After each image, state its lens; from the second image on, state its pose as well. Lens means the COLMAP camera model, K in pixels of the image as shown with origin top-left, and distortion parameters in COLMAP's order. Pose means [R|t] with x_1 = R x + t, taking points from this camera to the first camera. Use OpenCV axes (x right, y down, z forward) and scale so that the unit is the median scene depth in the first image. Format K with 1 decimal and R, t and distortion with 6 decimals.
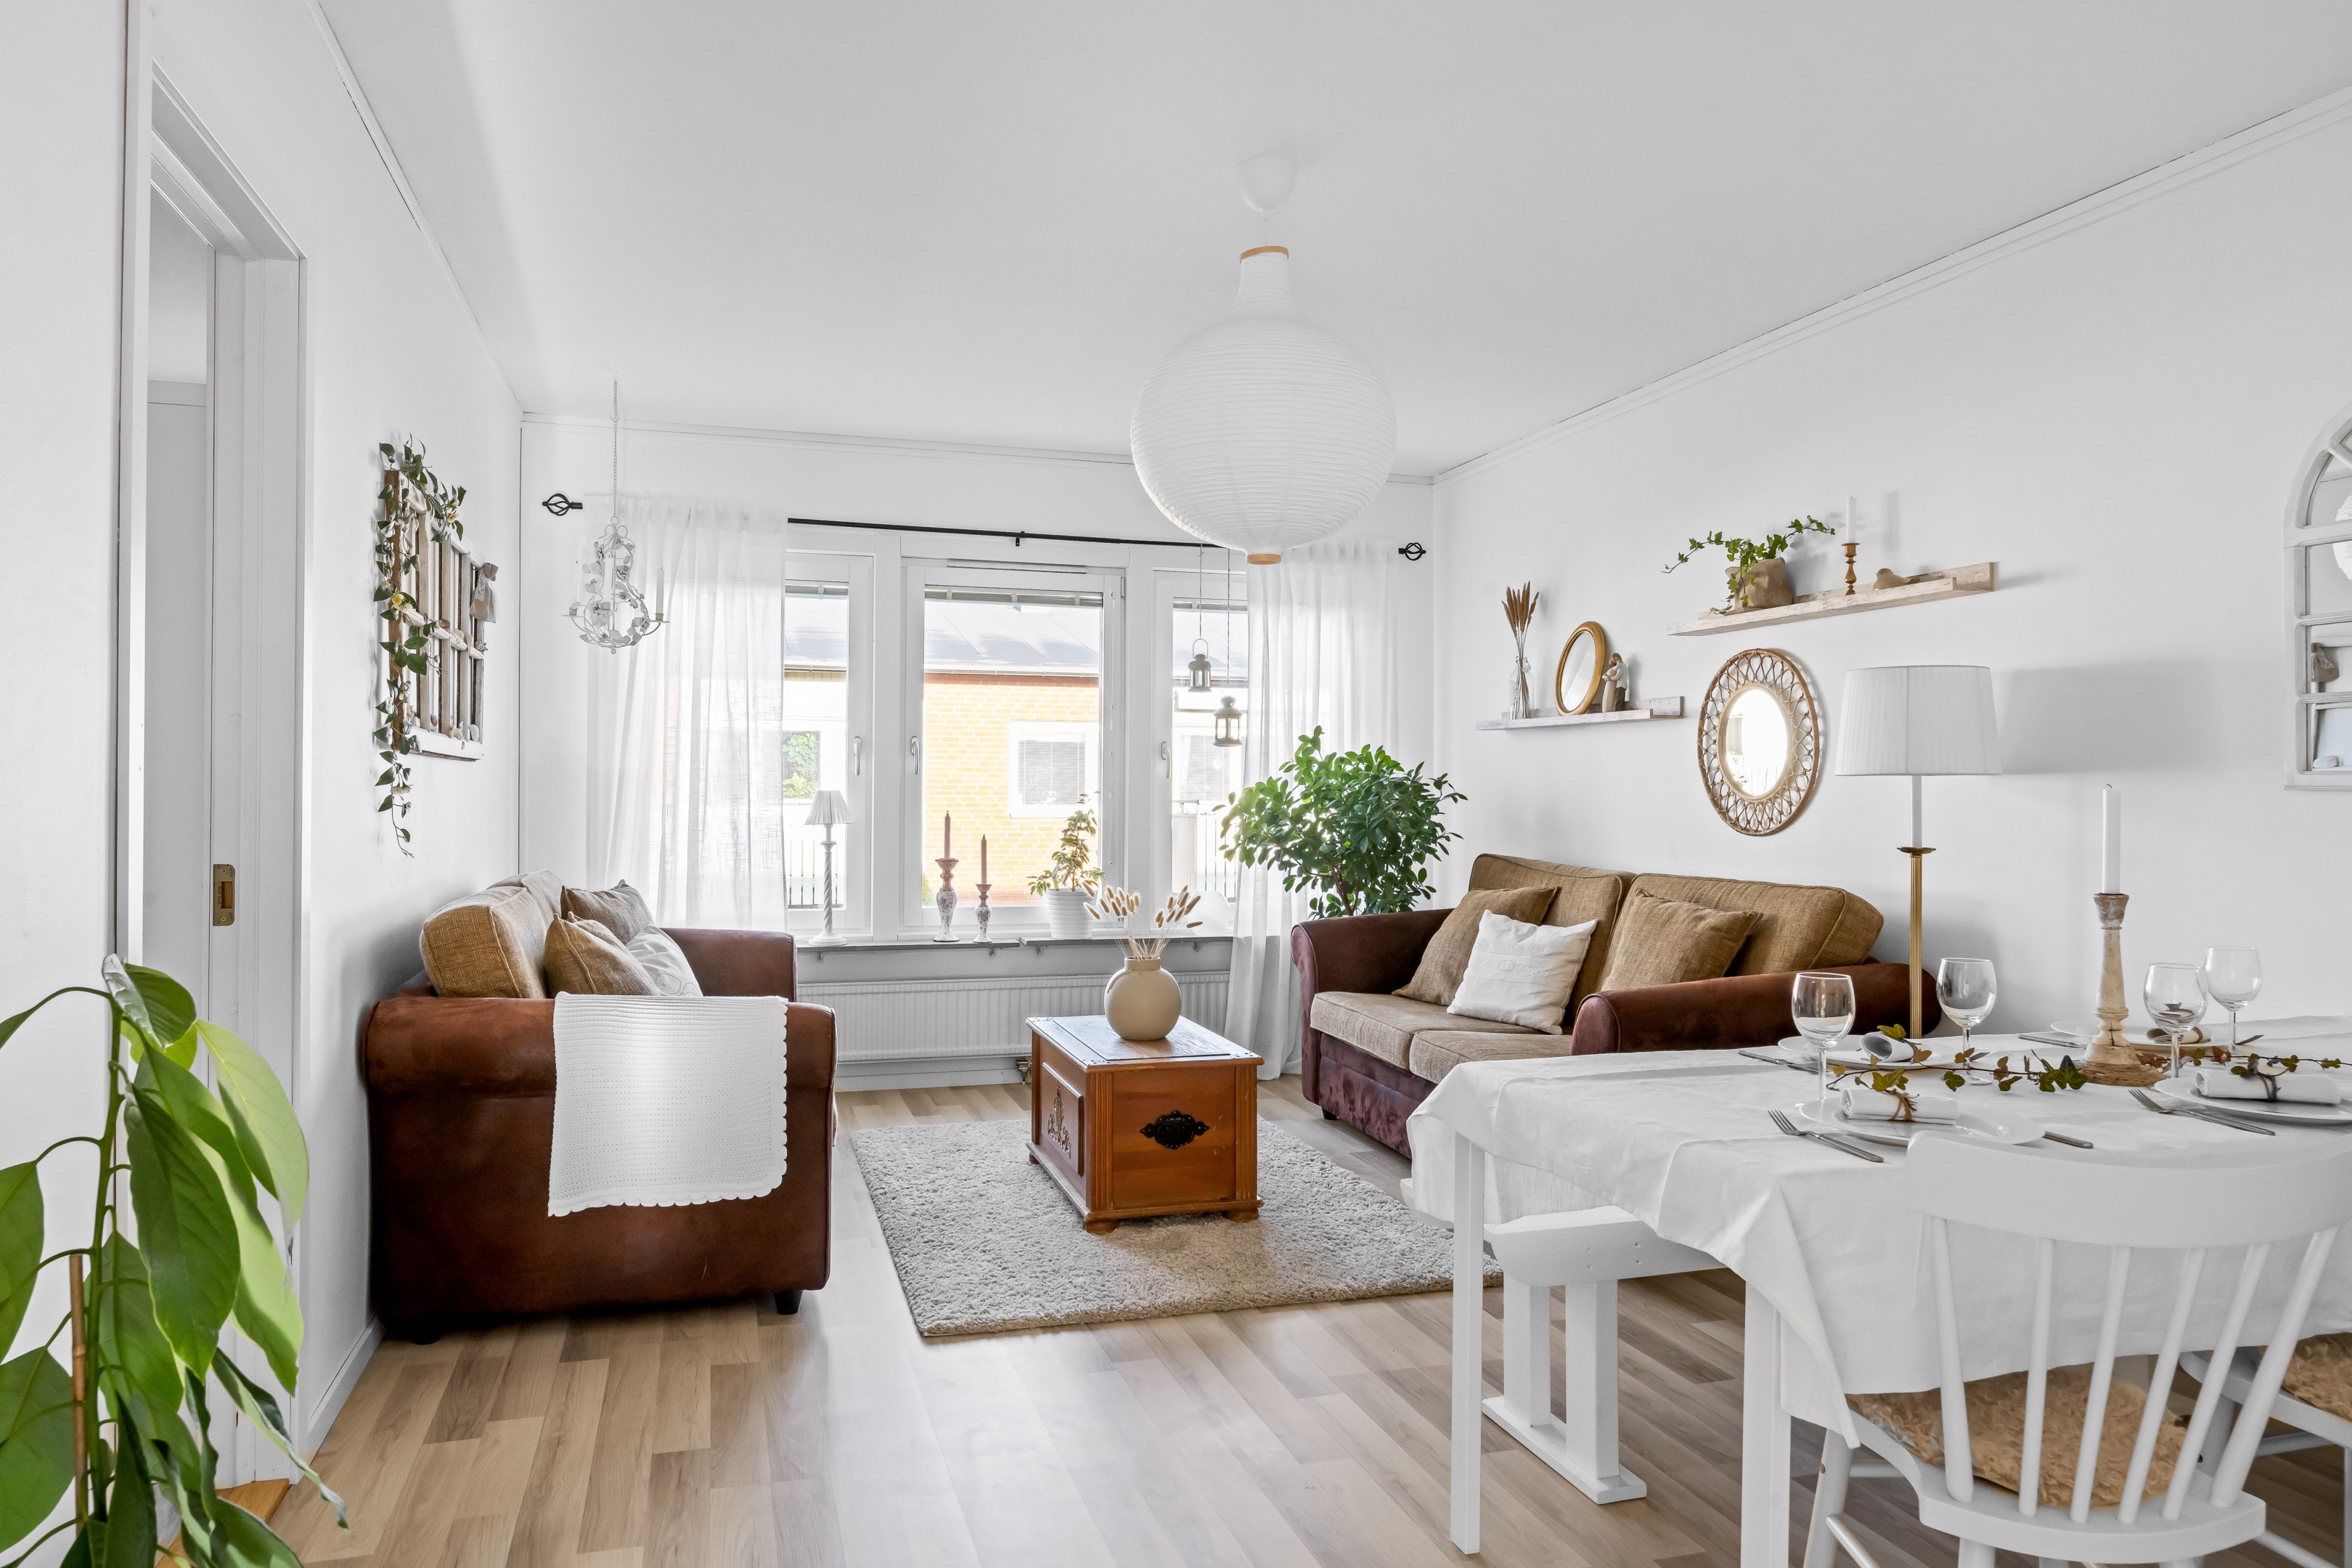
lens RADIAL K [[1606.5, 0, 1176.0], [0, 1606.5, 784.0], [0, 0, 1]] dist [-0.009928, 0.001368]
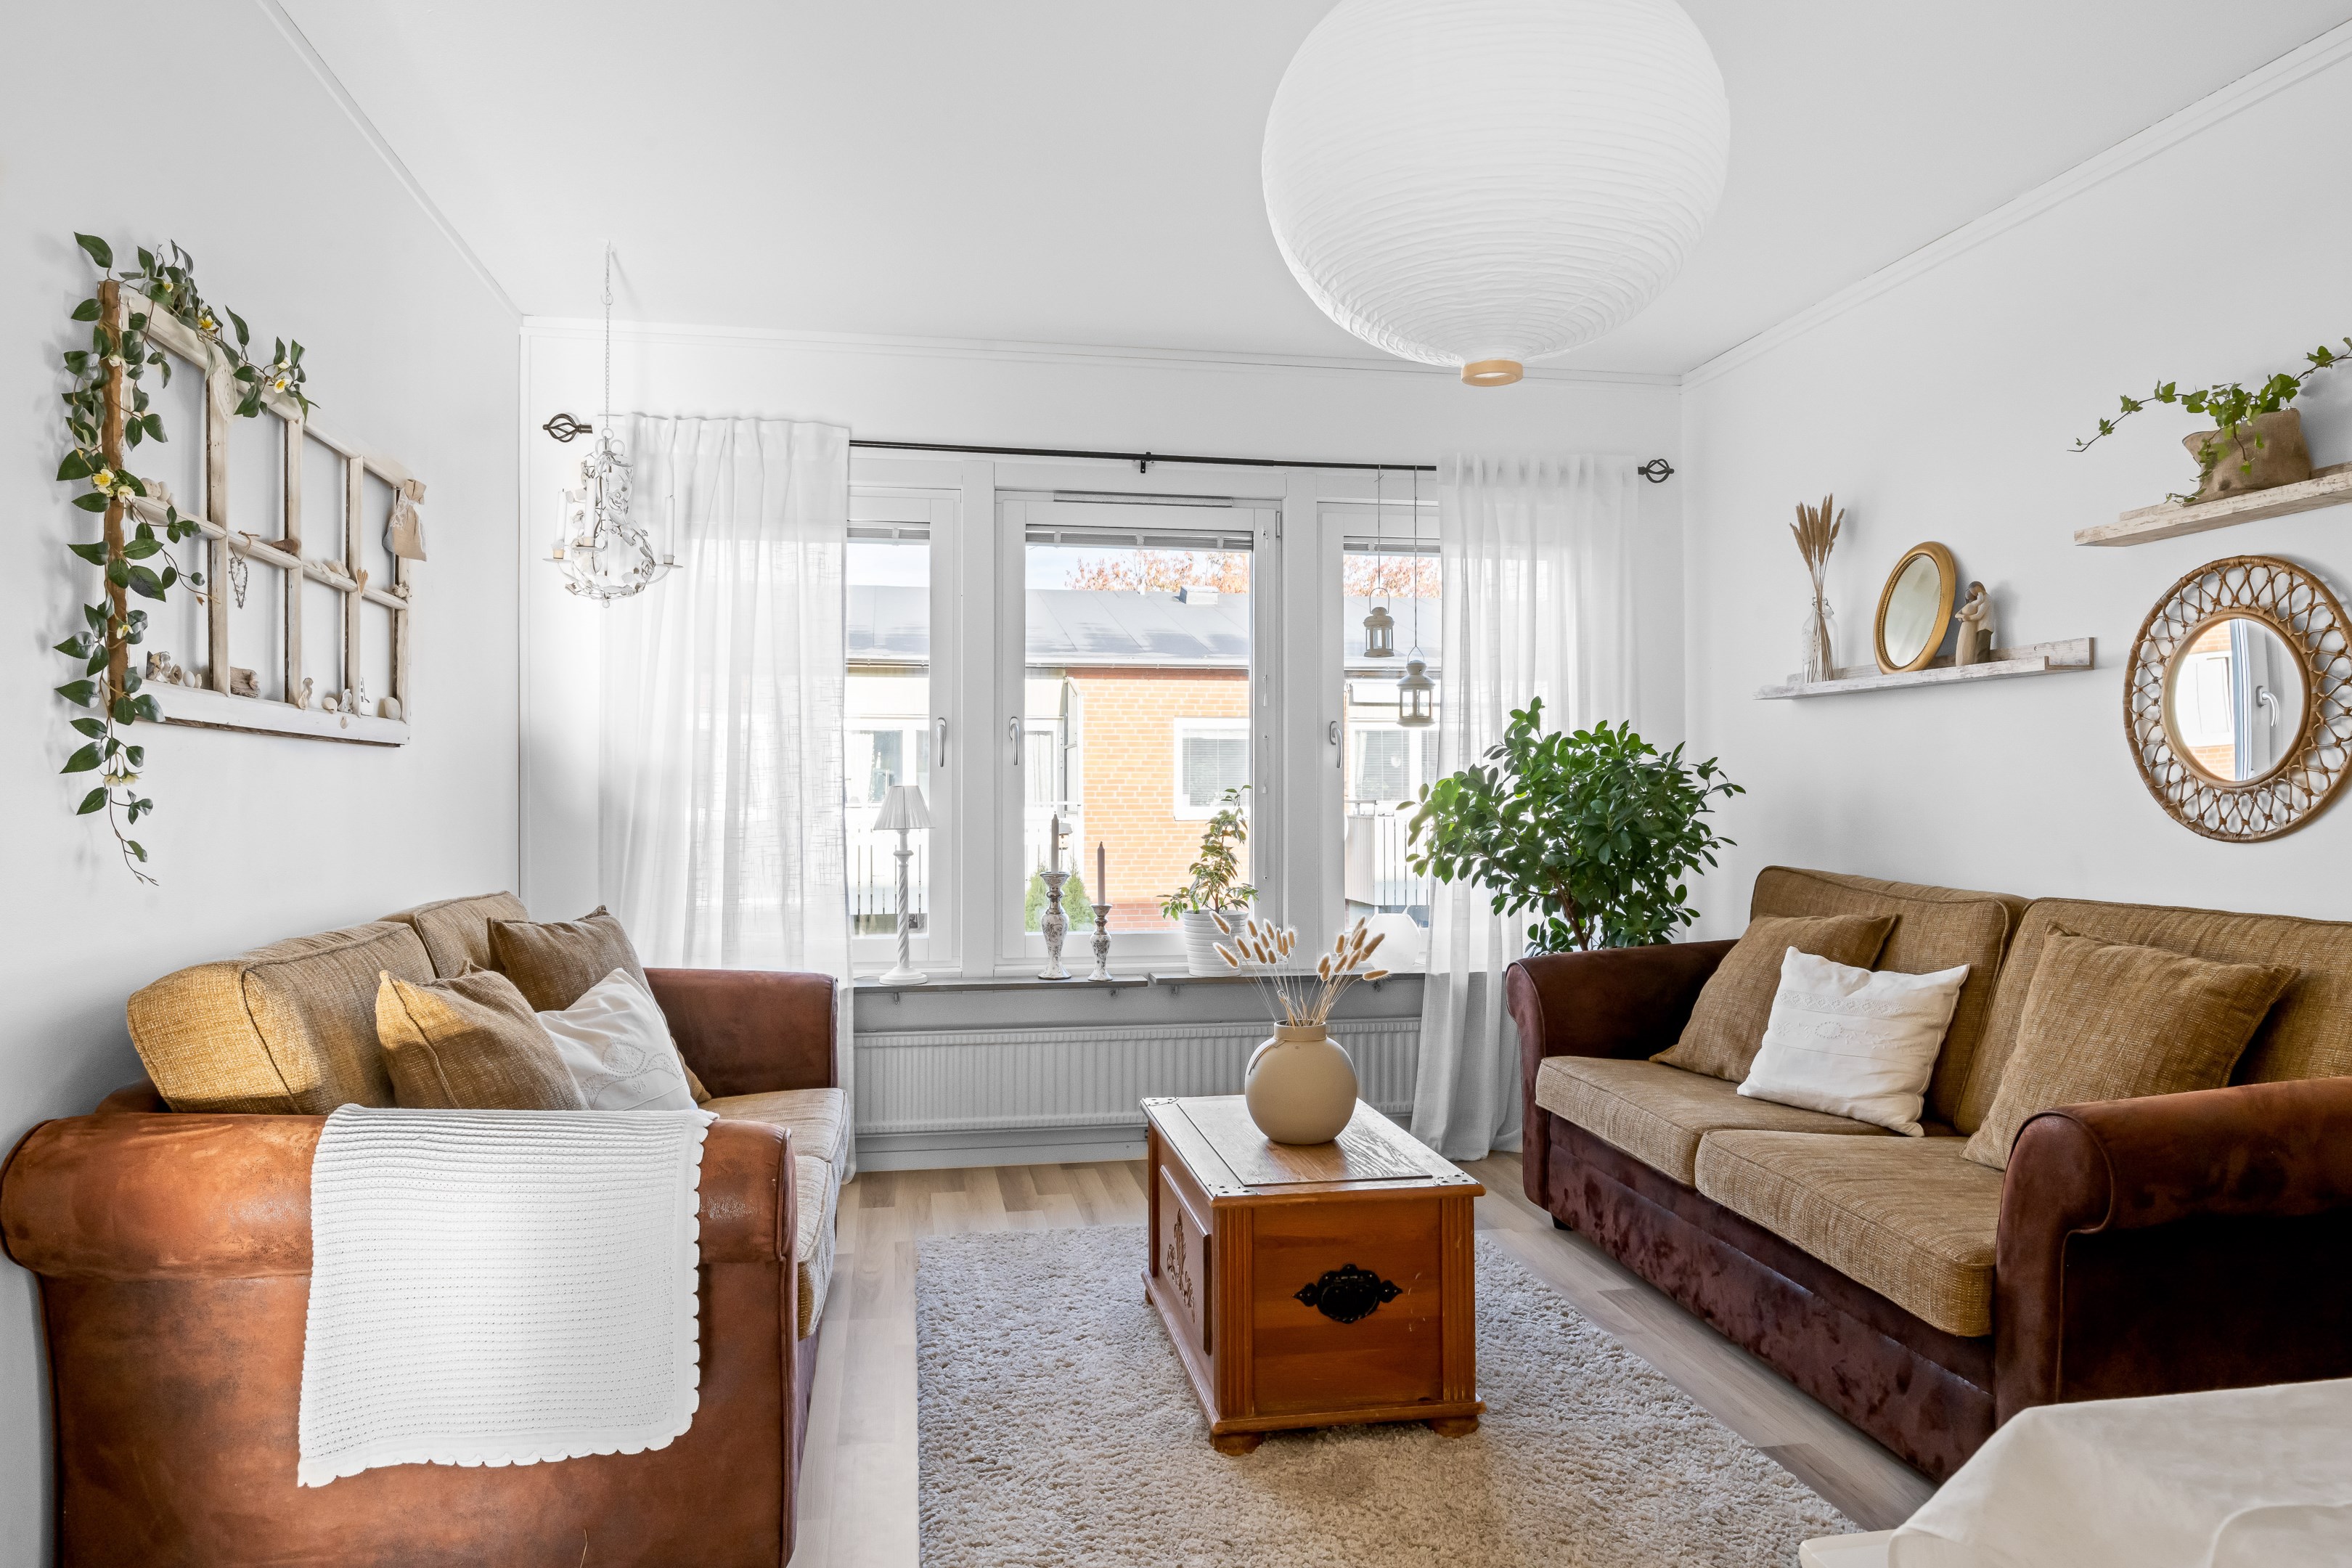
lens RADIAL K [[1606.5, 0, 1176.0], [0, 1606.5, 784.0], [0, 0, 1]] dist [-0.009928, 0.001368]
pose [[0.994060, -0.006835, -0.108622, 0.001431], [0.006685, 0.999976, -0.001740, 0.005999], [0.108631, 0.001004, 0.994082, 0.267562]]
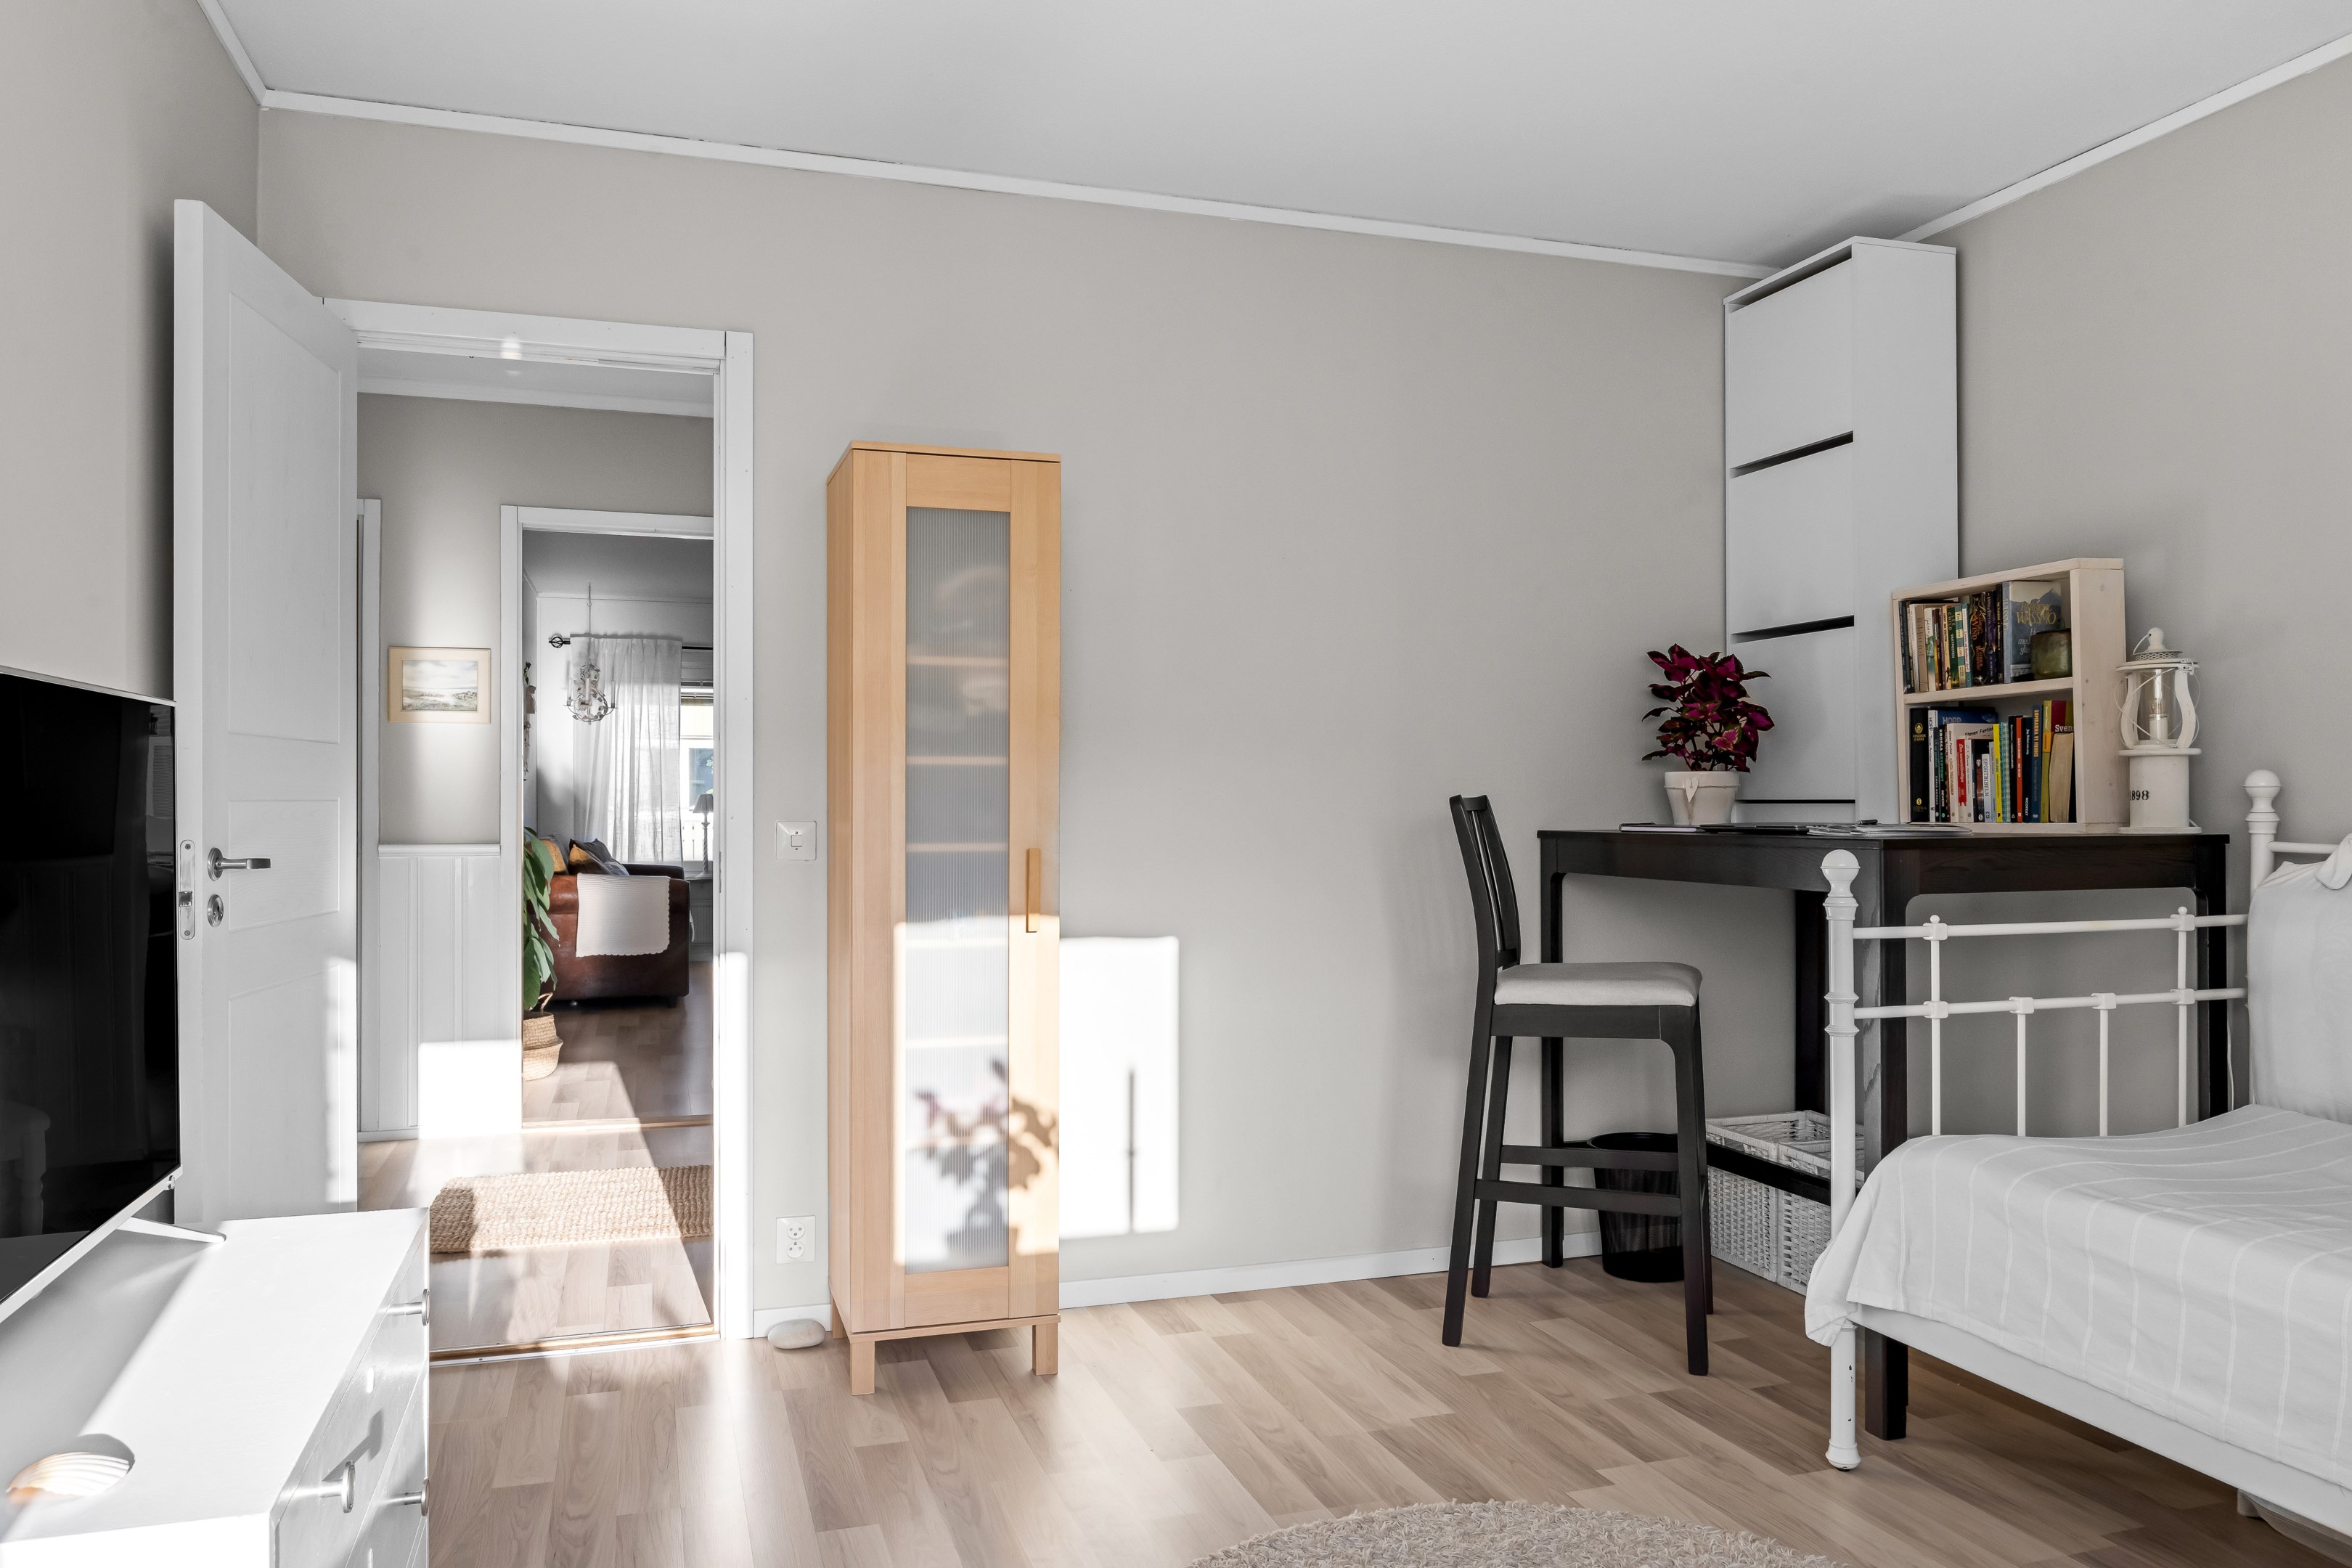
lens RADIAL K [[1730.9, 0, 1176.0], [0, 1730.9, 784.0], [0, 0, 1]] dist [0.034896, -0.000148]
pose [[0.999883, -0.002496, 0.015103, 0.329311], [0.002565, 0.999986, -0.004555, 0.002523], [-0.015092, 0.004593, 0.999876, -1.119452]]
